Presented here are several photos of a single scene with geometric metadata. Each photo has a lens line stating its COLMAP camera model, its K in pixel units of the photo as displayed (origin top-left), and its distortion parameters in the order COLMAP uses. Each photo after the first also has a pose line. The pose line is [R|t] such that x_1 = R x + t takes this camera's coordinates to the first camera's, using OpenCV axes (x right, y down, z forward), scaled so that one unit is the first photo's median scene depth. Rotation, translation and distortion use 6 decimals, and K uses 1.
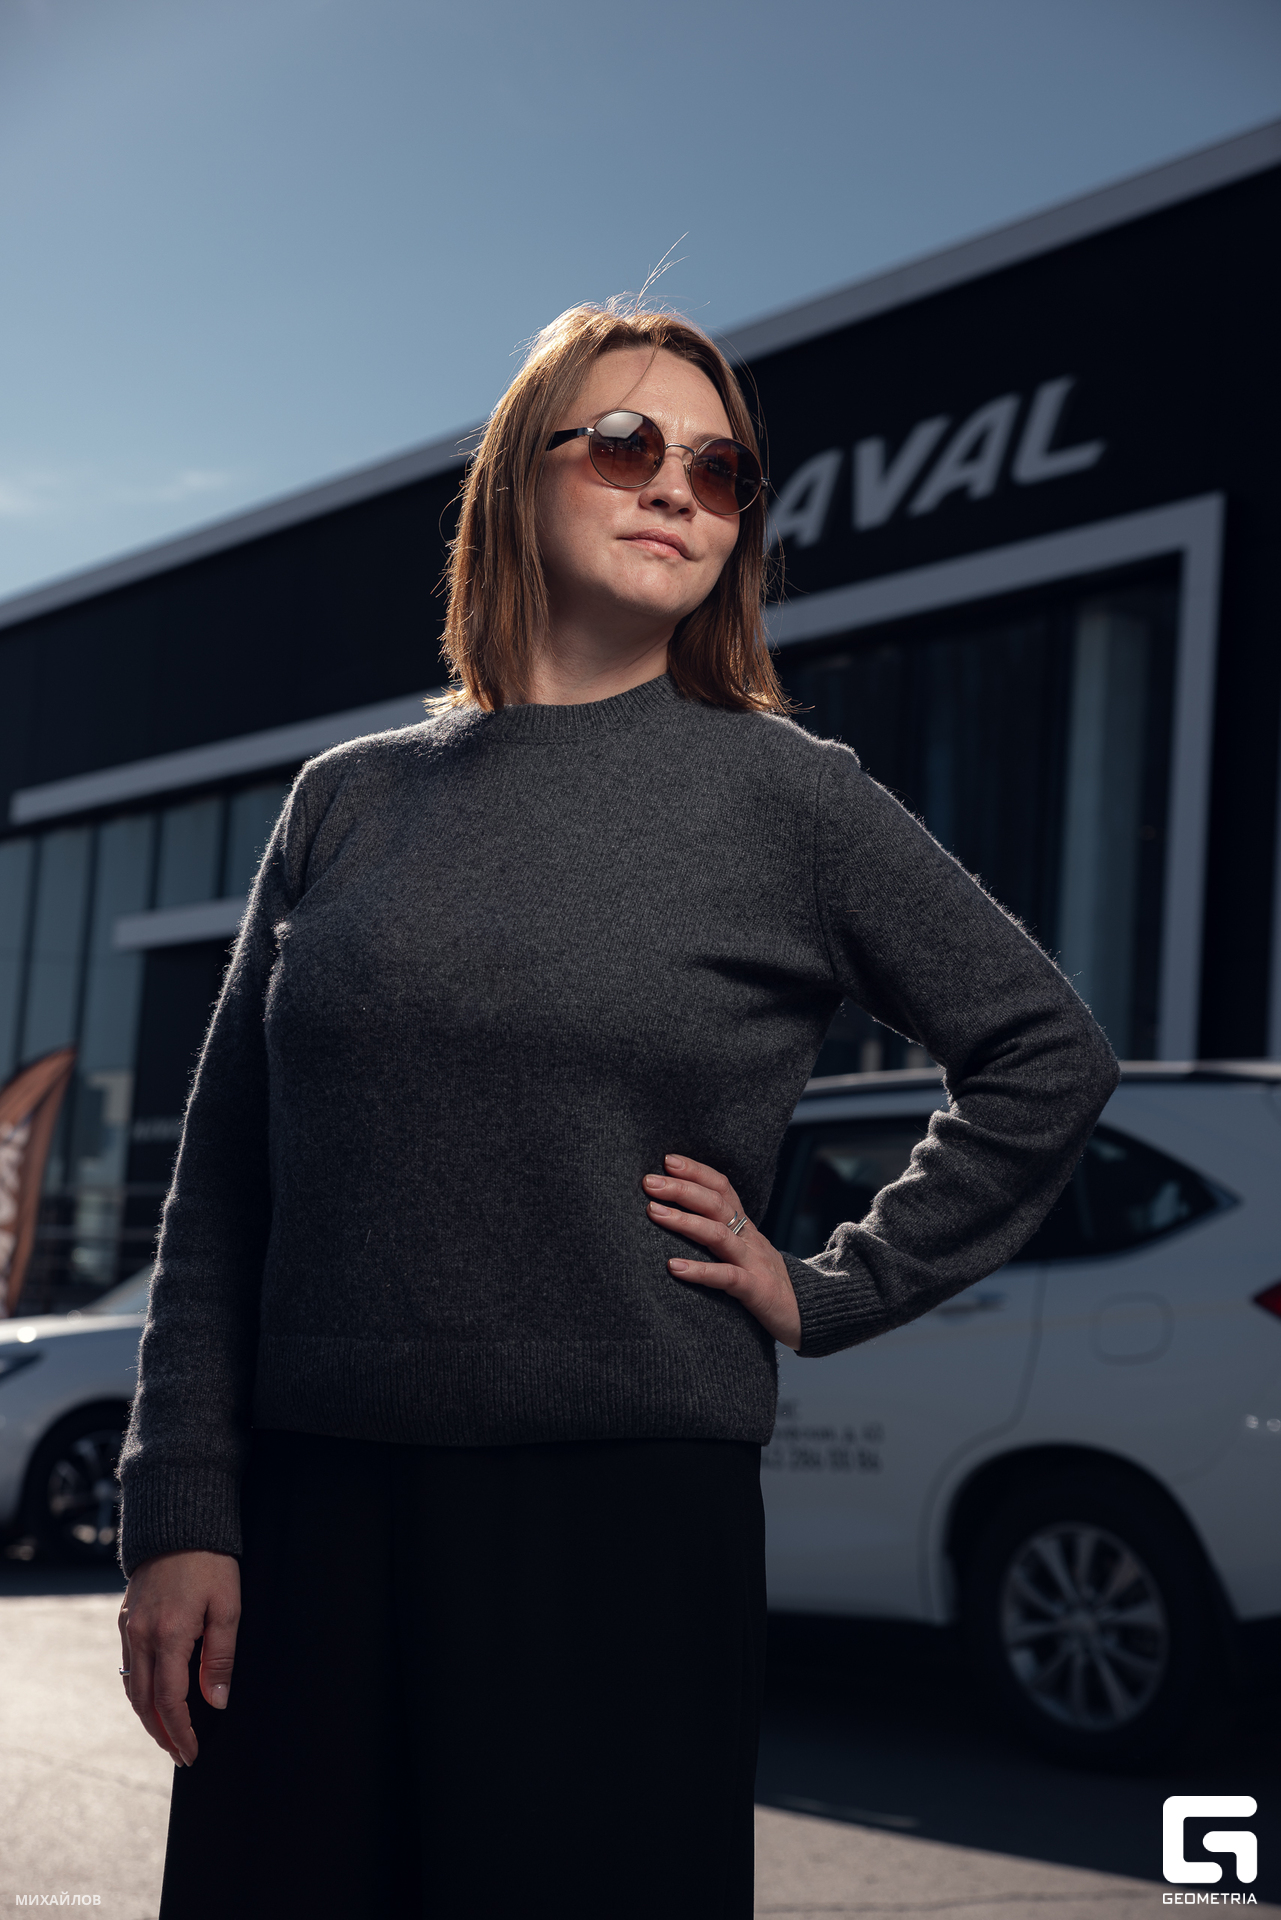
lens RADIAL K [[3316.5, 0, 640.5], [0, 3316.5, 960.0], [0, 0, 1]] dist [0.045389, 0.063877]
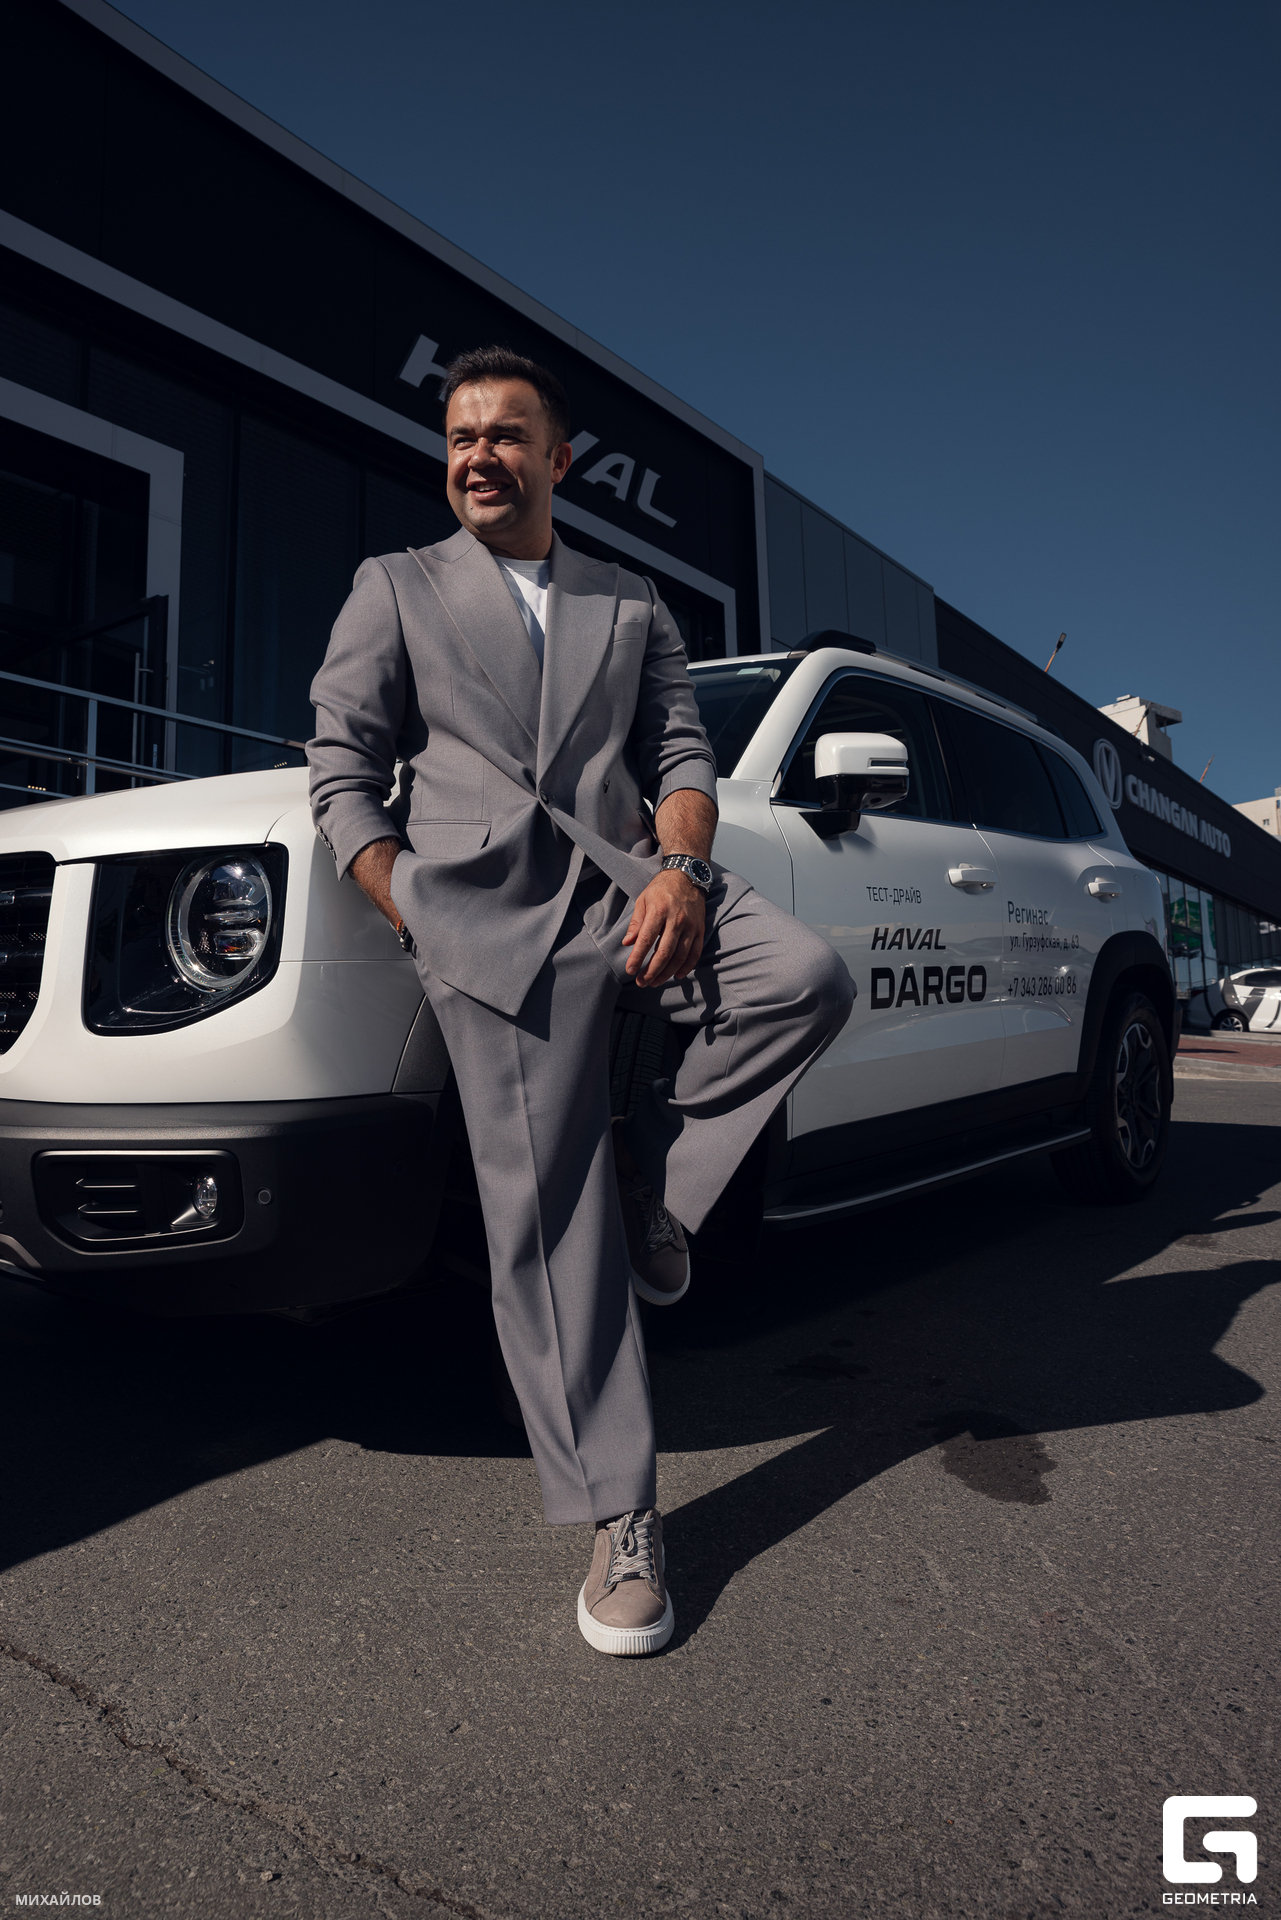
lens RADIAL K [[1288.5, 0, 640.5], [0, 1288.5, 960.0], [0, 0, 1]] dist [-0.106724, 0.002634]
pose [[-0.346798, 0.031253, 0.937419, -0.578175], [-0.106938, 0.991610, -0.072622, 0.173421], [-0.931824, -0.125430, -0.340546, 1.220813]]
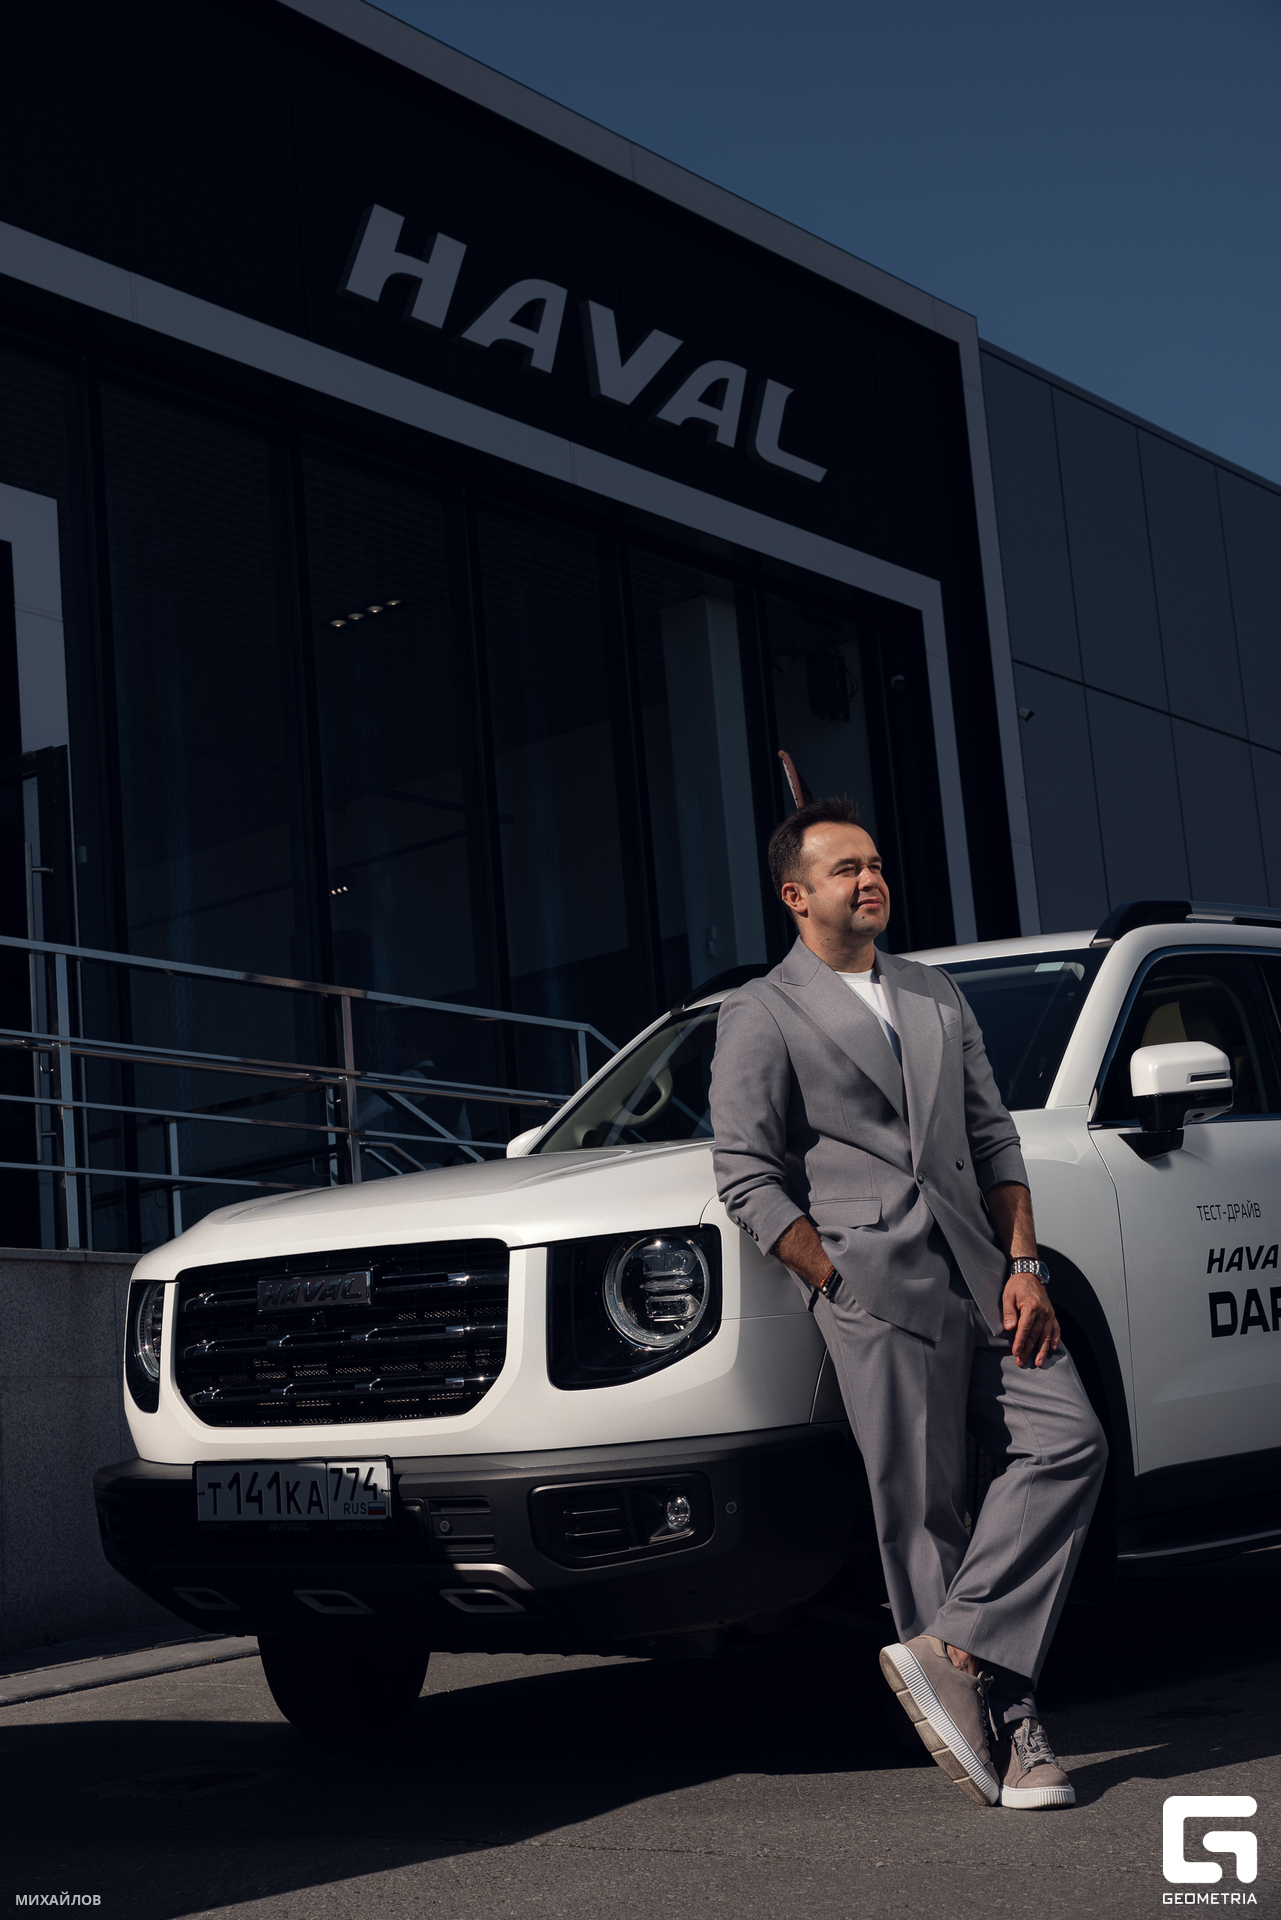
lens RADIAL K [[2959.6, 0, 640.5], [0, 2959.6, 960.0], [0, 0, 1]] dist [0.094573, 0.010301]
pose [[-0.316645, 0.150591, 0.936514, -0.745384], [-0.051827, 0.983096, -0.175605, 0.185696], [-0.947127, -0.104141, -0.303488, 1.310208]]
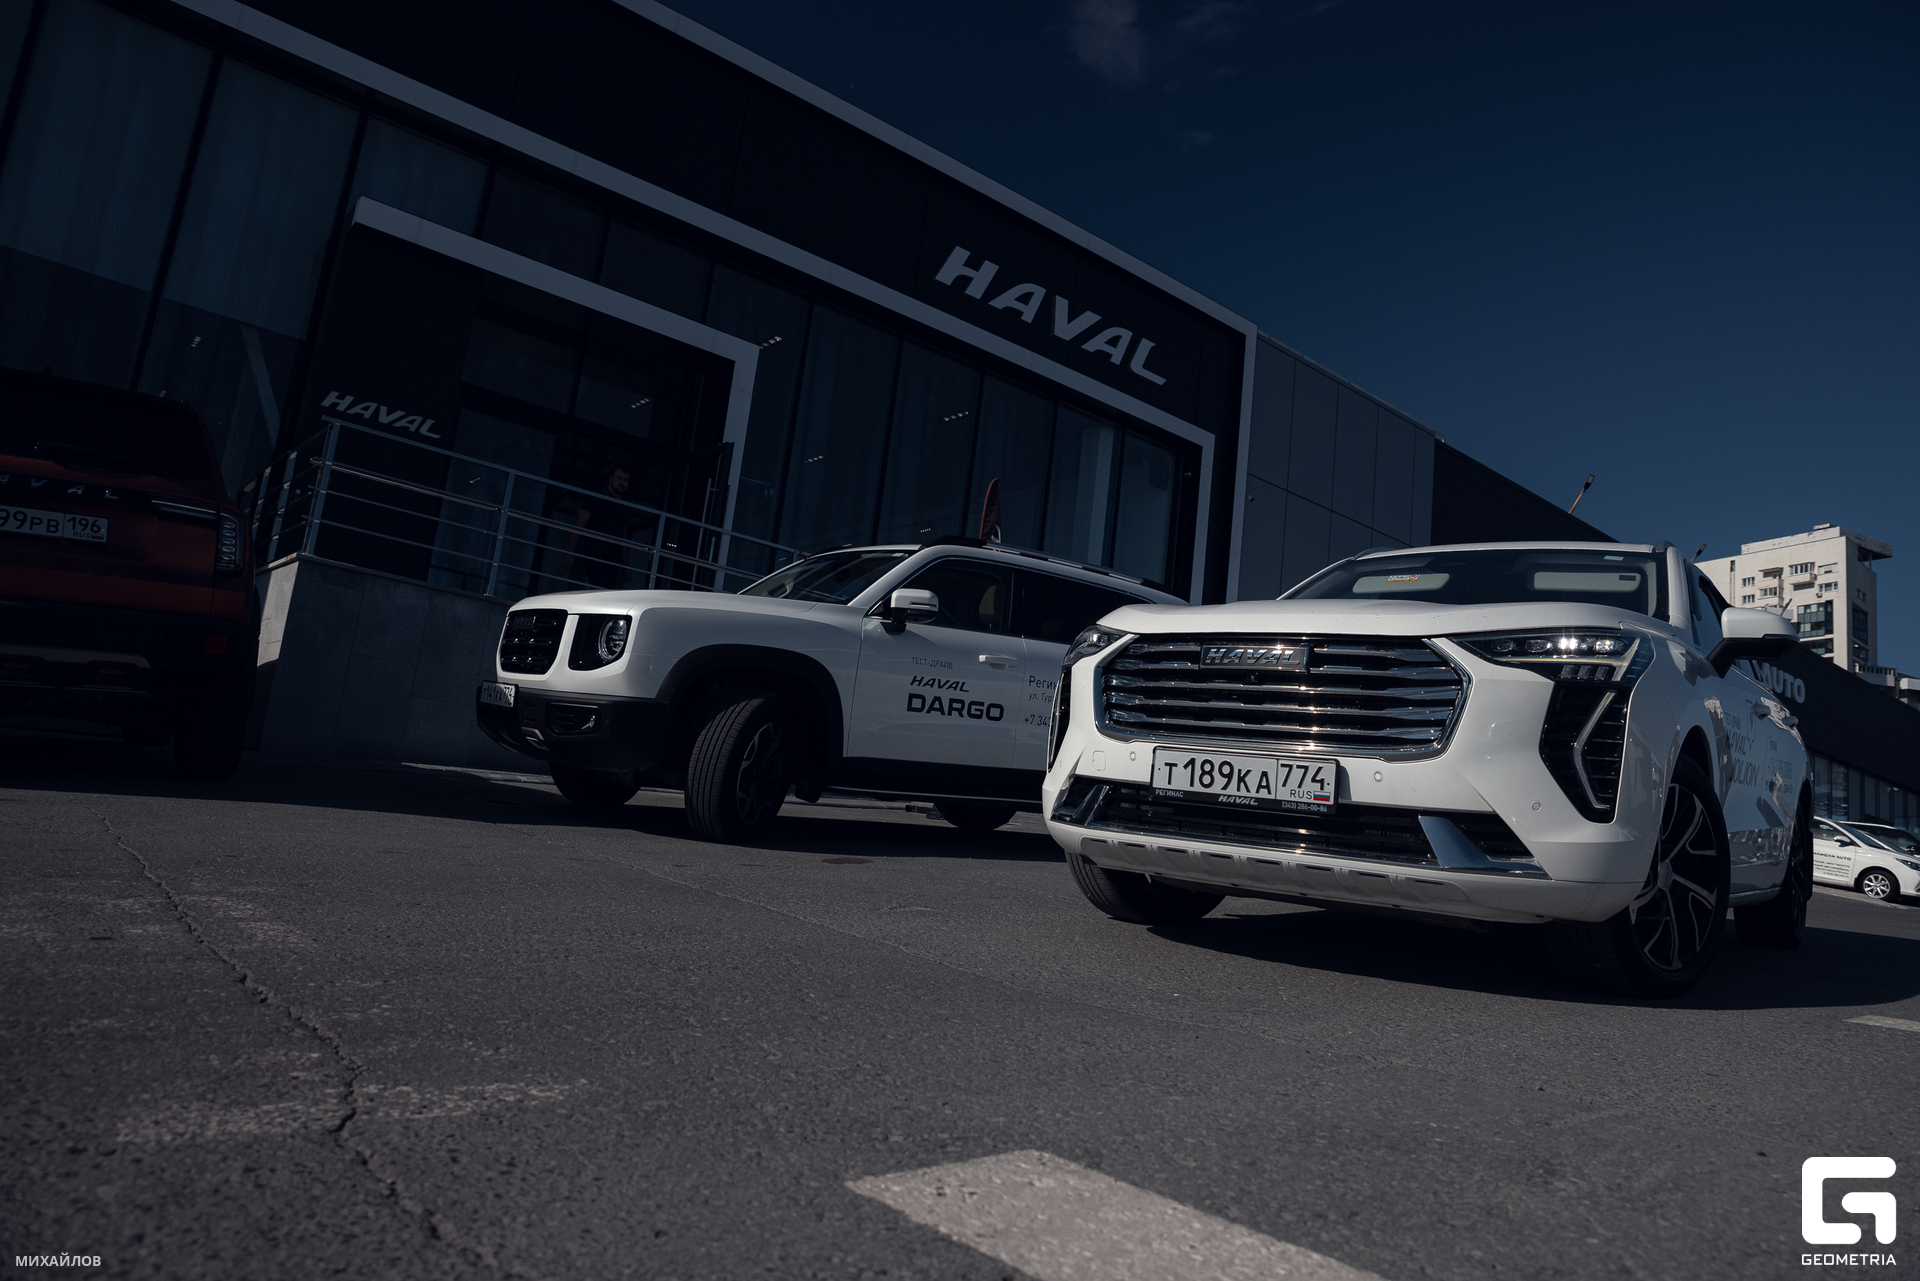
lens RADIAL K [[1288.5, 0, 954.2], [0, 1288.5, 615.5], [0, 0, 1]] dist [-0.106724, 0.002634]
pose [[-0.112468, 0.097080, 0.988902, -0.797179], [-0.236749, 0.963937, -0.121554, 0.179719], [-0.965039, -0.247792, -0.085428, 1.164372]]
